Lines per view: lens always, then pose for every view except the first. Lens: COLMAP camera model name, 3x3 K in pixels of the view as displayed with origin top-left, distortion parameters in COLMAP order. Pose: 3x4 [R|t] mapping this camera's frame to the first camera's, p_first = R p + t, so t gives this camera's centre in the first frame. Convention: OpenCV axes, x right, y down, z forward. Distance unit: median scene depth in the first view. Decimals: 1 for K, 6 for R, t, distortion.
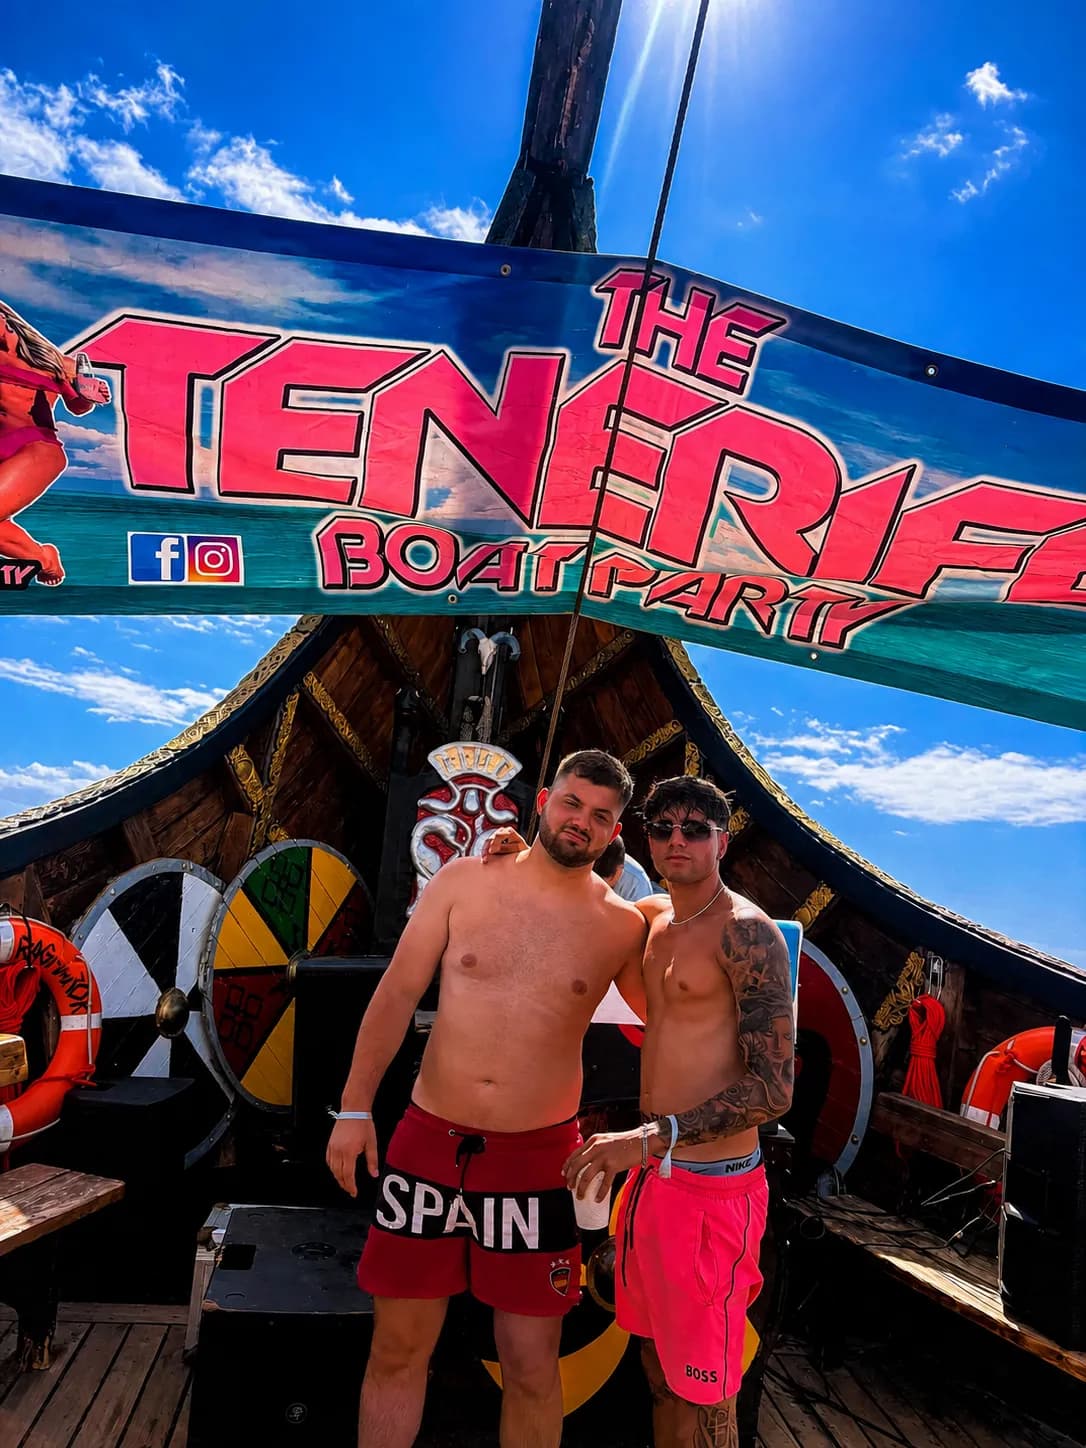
lens RADIAL K [[1106.2, 0, 527.2], [0, 1106.2, 756.3], [0, 0, 1]] dist [0.081578, -0.120324]
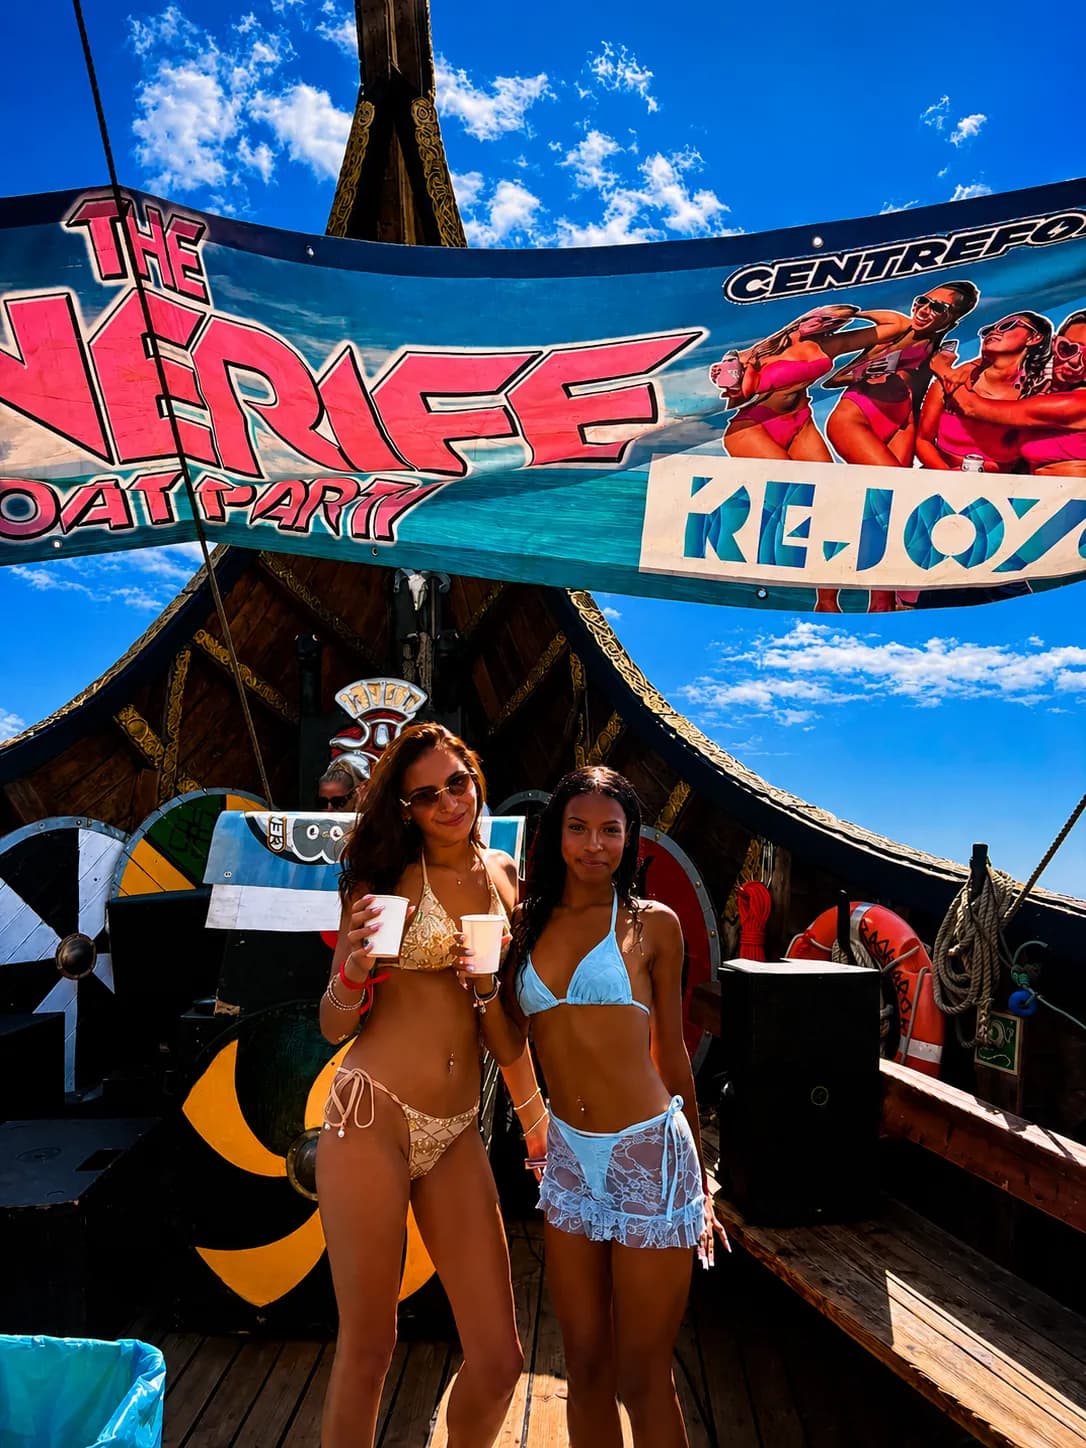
lens RADIAL K [[1103.8, 0, 508.7], [0, 1103.8, 748.6], [0, 0, 1]] dist [0.032055, 0.003066]
pose [[0.976181, -0.105419, -0.189623, 0.455912], [0.113727, 0.992949, 0.033447, 0.055977], [0.184760, -0.054216, 0.981287, 0.028416]]
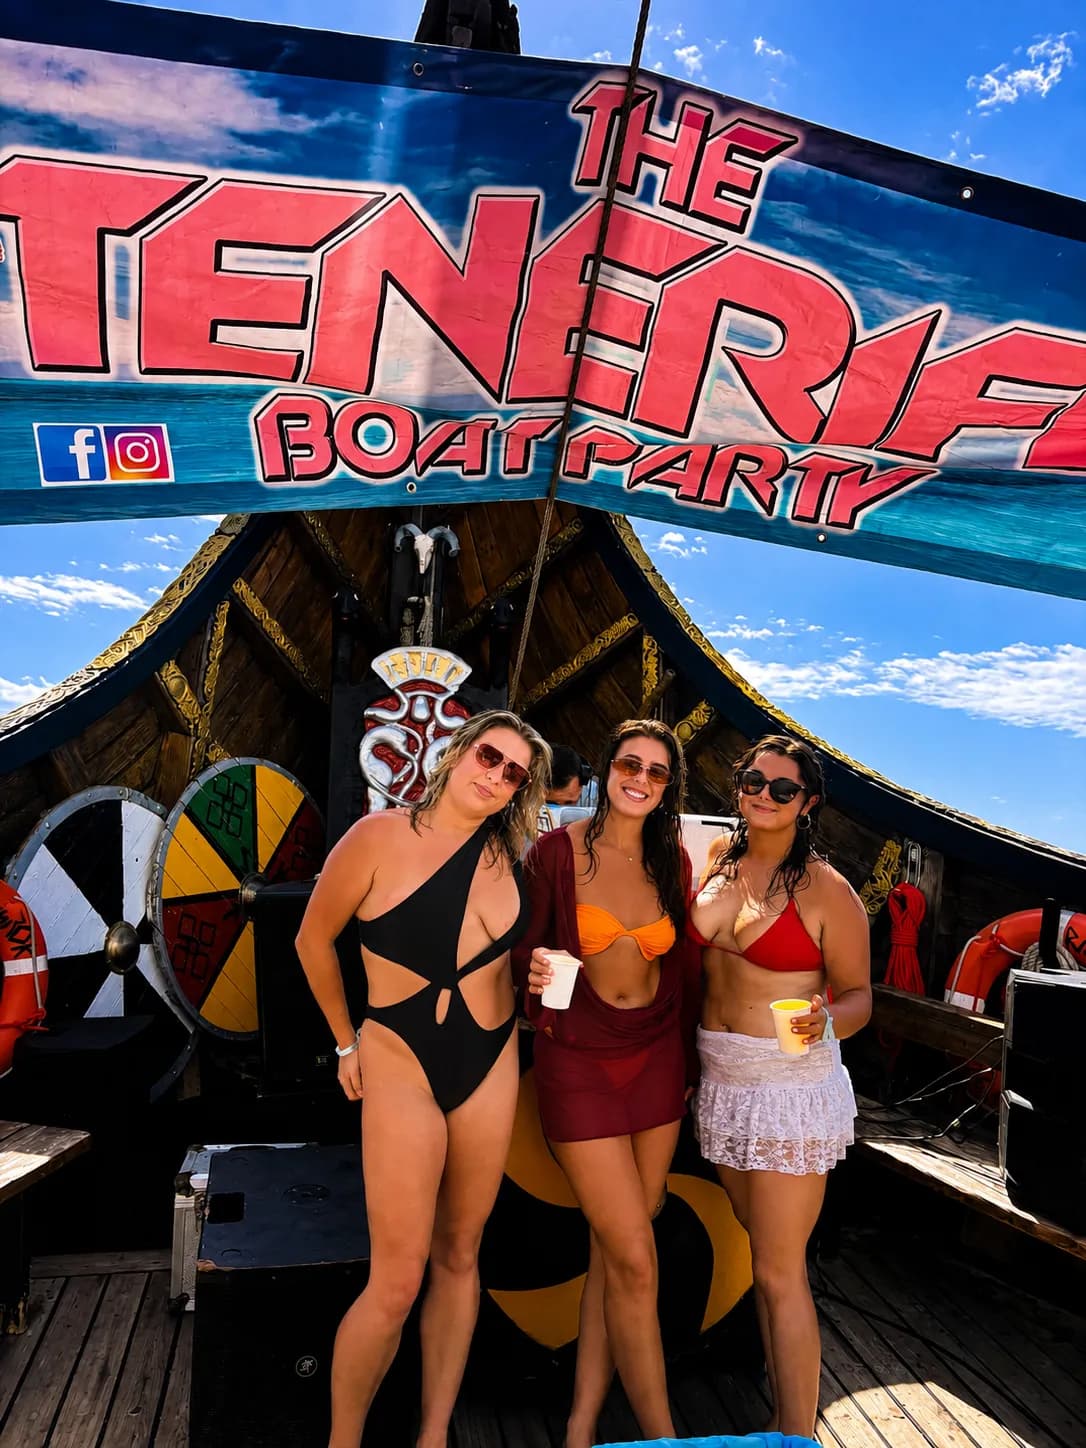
lens RADIAL K [[1112.1, 0, 521.2], [0, 1112.1, 761.9], [0, 0, 1]] dist [0.043665, -0.034733]
pose [[0.996856, -0.051251, 0.060419, -0.042151], [0.045337, 0.994398, 0.095479, -0.002257], [-0.064974, -0.092440, 0.993596, 0.073330]]
